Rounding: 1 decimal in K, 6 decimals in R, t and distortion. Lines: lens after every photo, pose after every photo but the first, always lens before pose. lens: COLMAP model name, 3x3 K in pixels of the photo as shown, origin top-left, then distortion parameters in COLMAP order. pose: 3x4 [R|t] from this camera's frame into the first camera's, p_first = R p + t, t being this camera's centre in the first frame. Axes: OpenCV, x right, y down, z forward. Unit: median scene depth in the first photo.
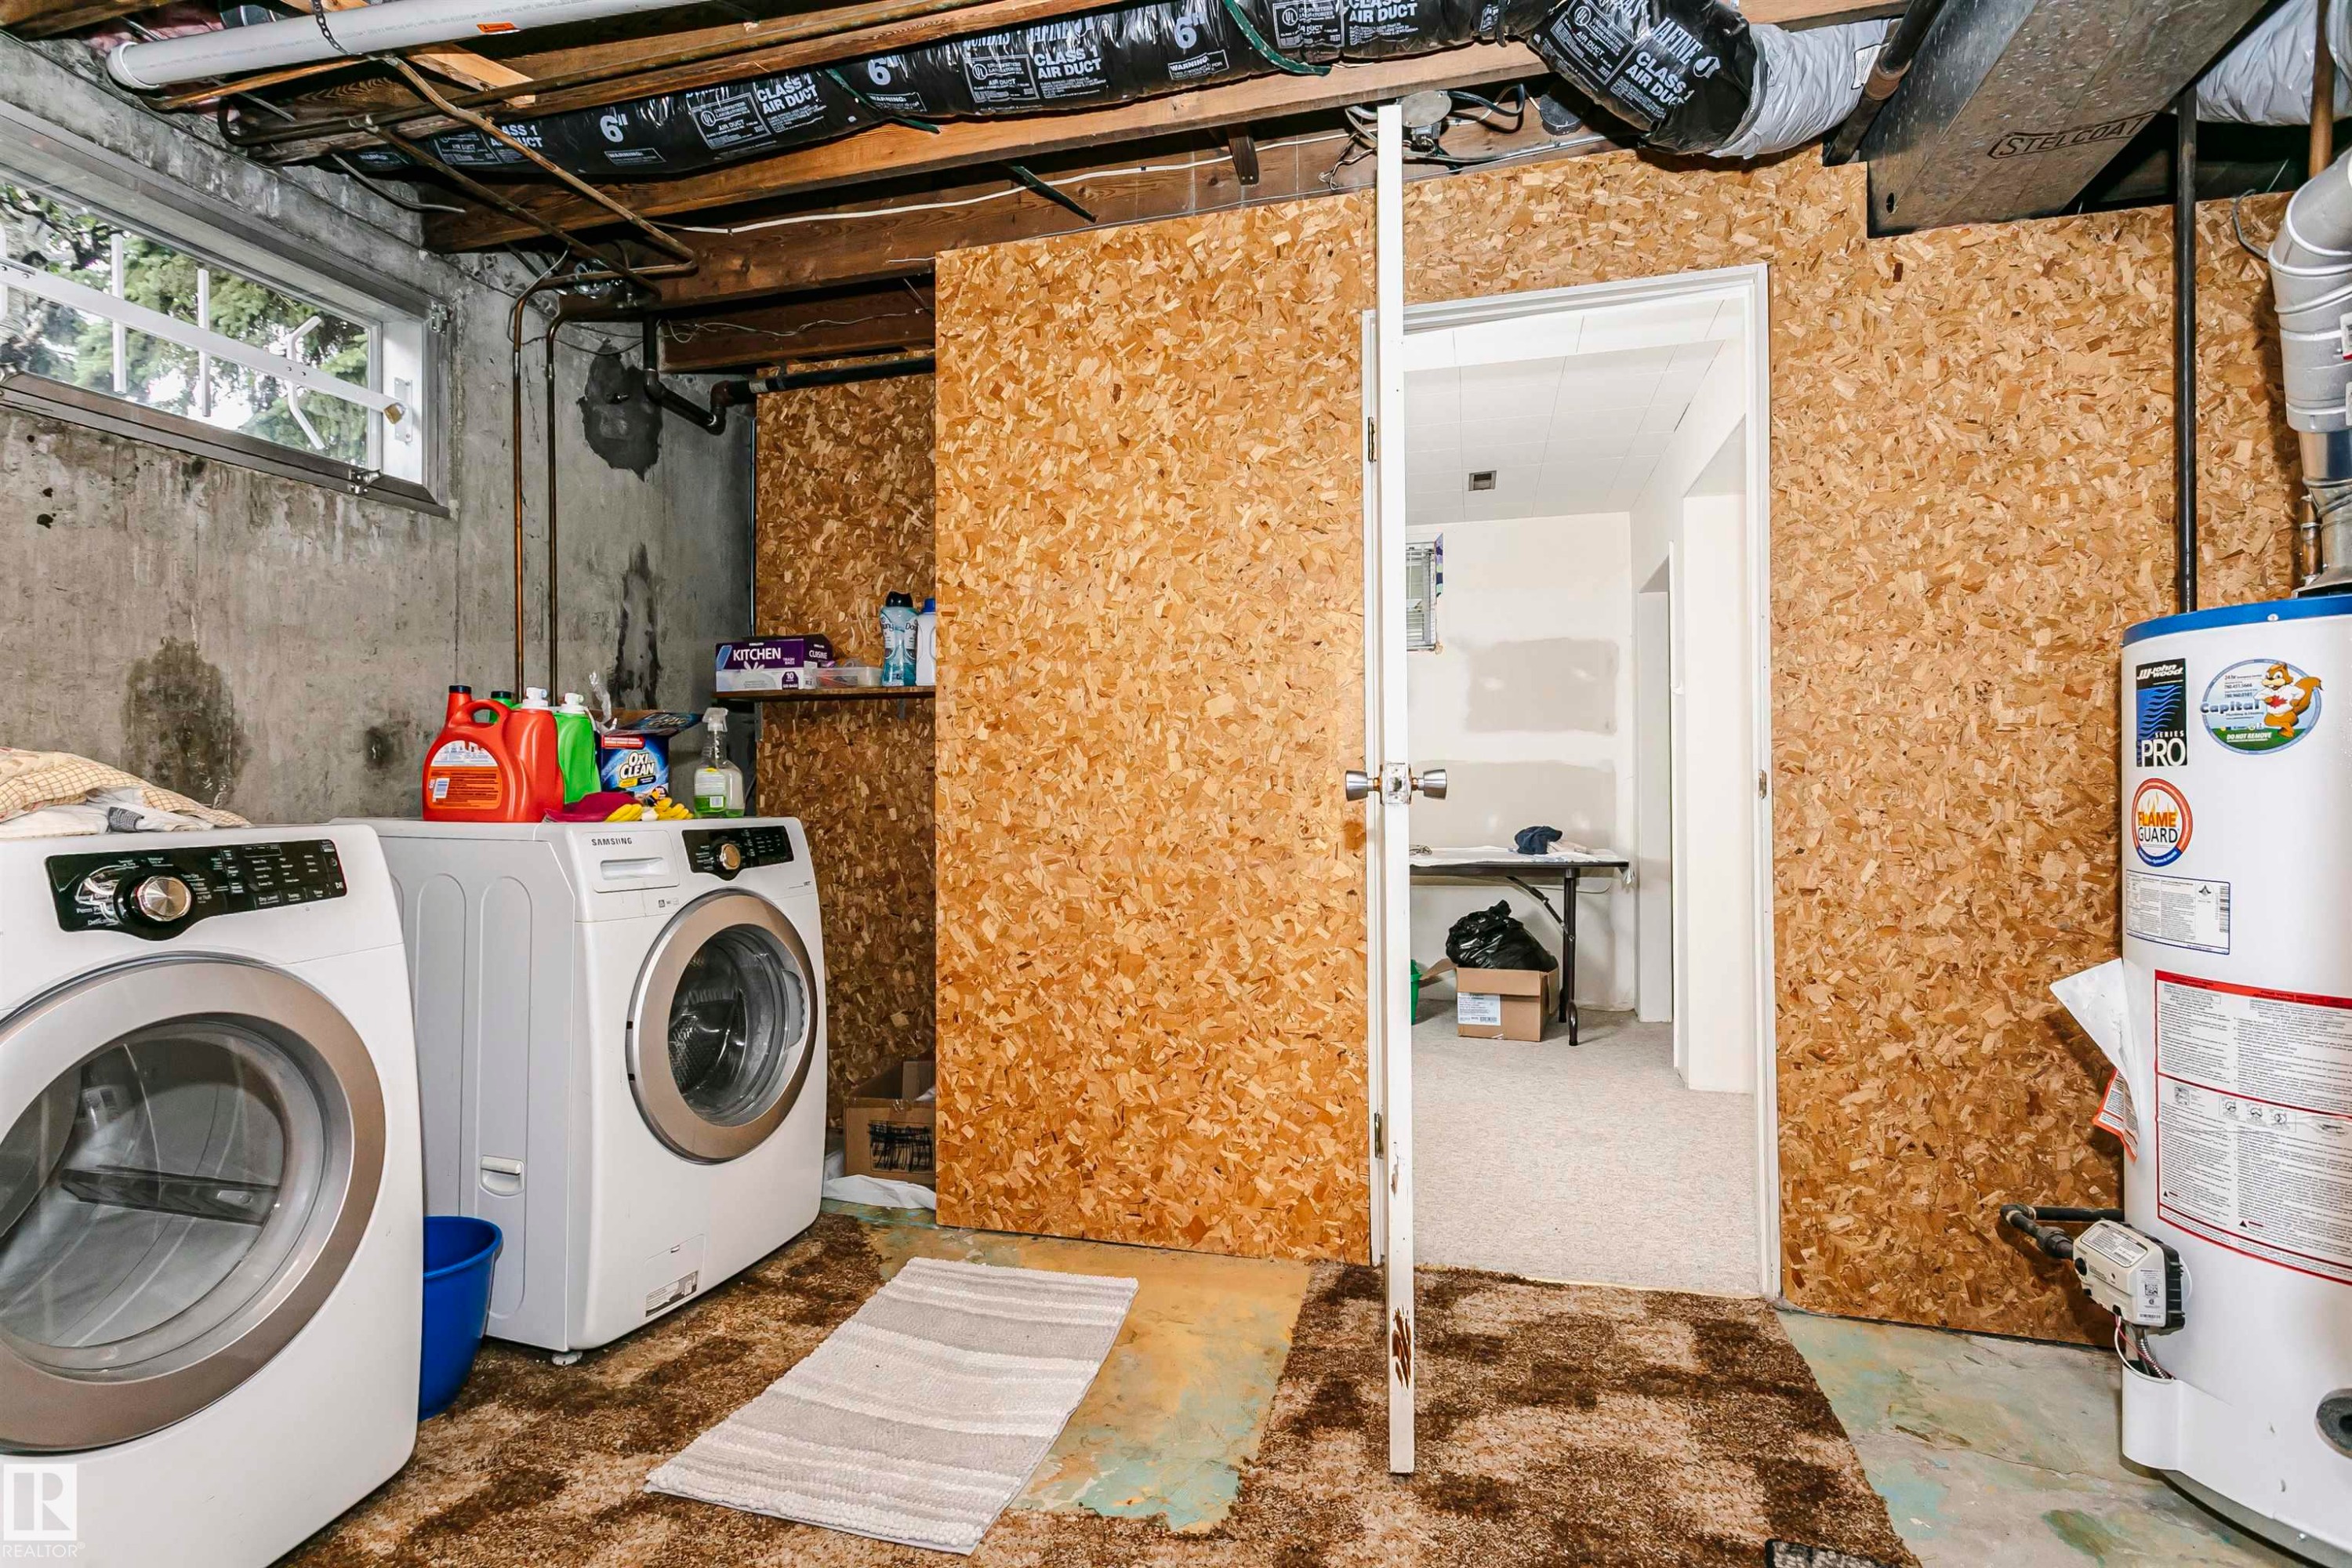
lens RADIAL K [[1142.7, 0, 1170.8], [0, 1142.7, 777.3], [0, 0, 1]] dist [0.000907, 0.002047]
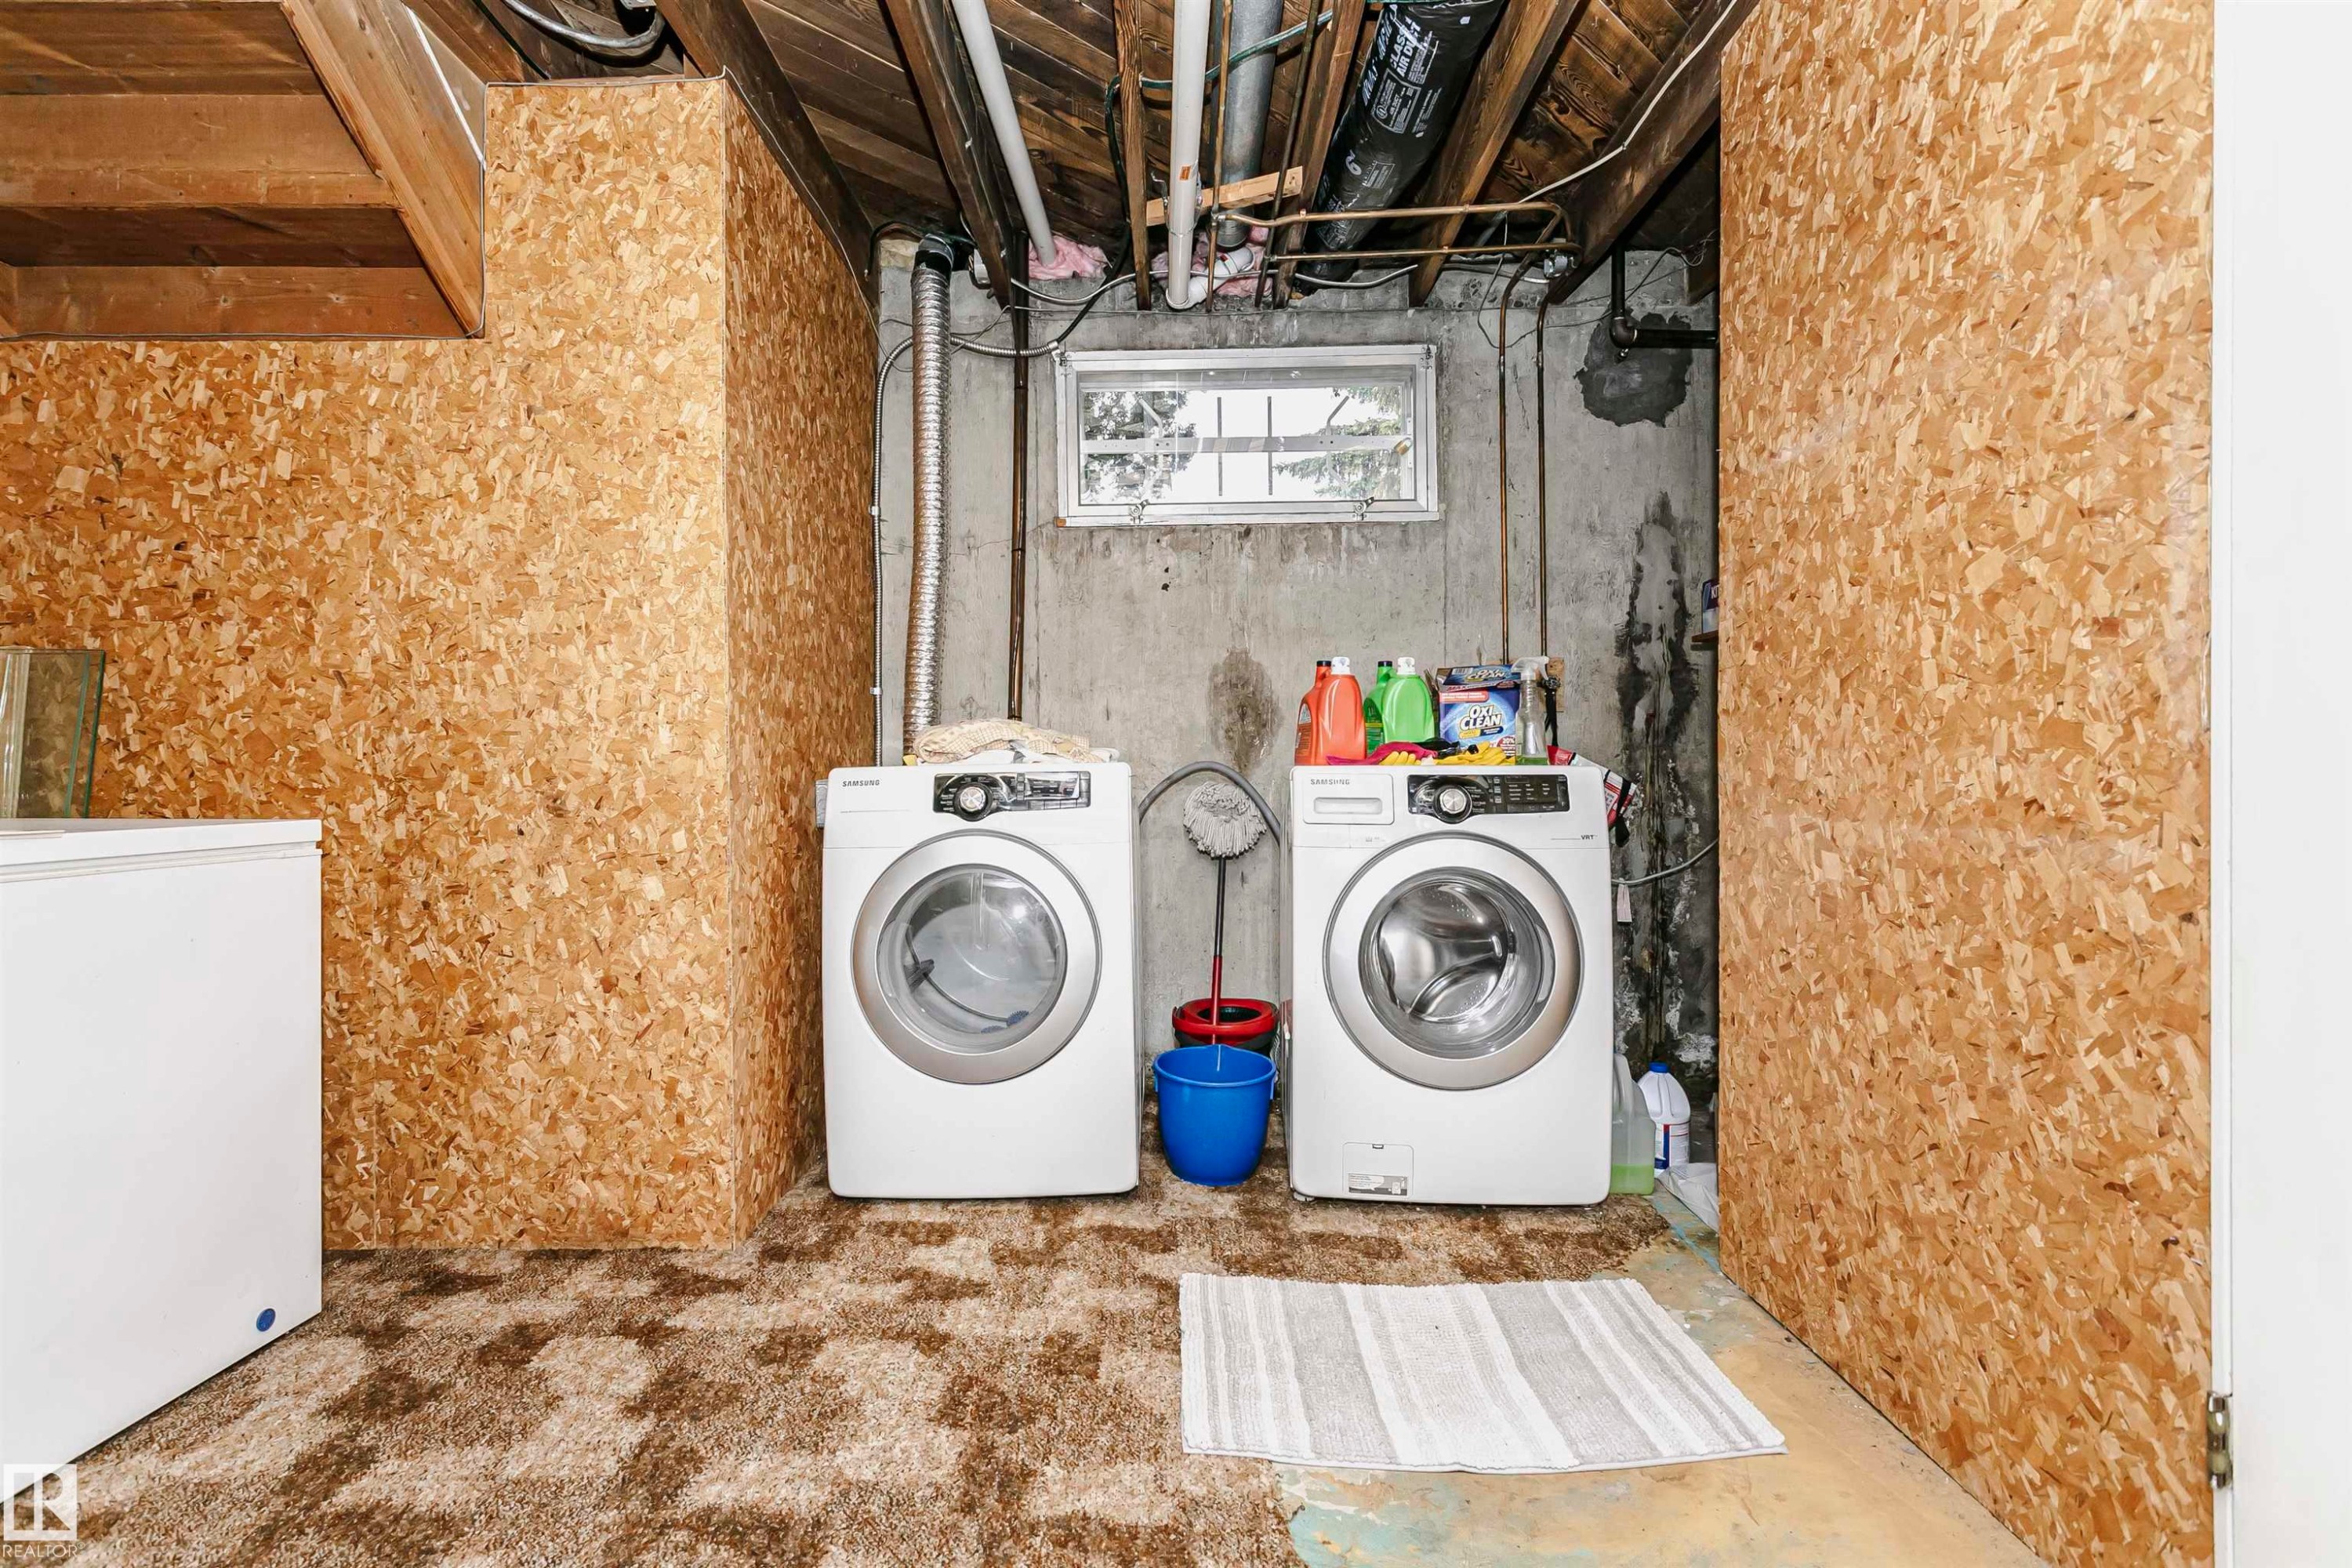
lens RADIAL K [[1142.7, 0, 1167.6], [0, 1142.7, 782.2], [0, 0, 1]] dist [0.000907, 0.002047]
pose [[0.235774, 0.012267, -0.971731, 0.502061], [0.015378, 0.999748, 0.016352, 0.028020], [0.971686, -0.018799, 0.235526, 0.450529]]
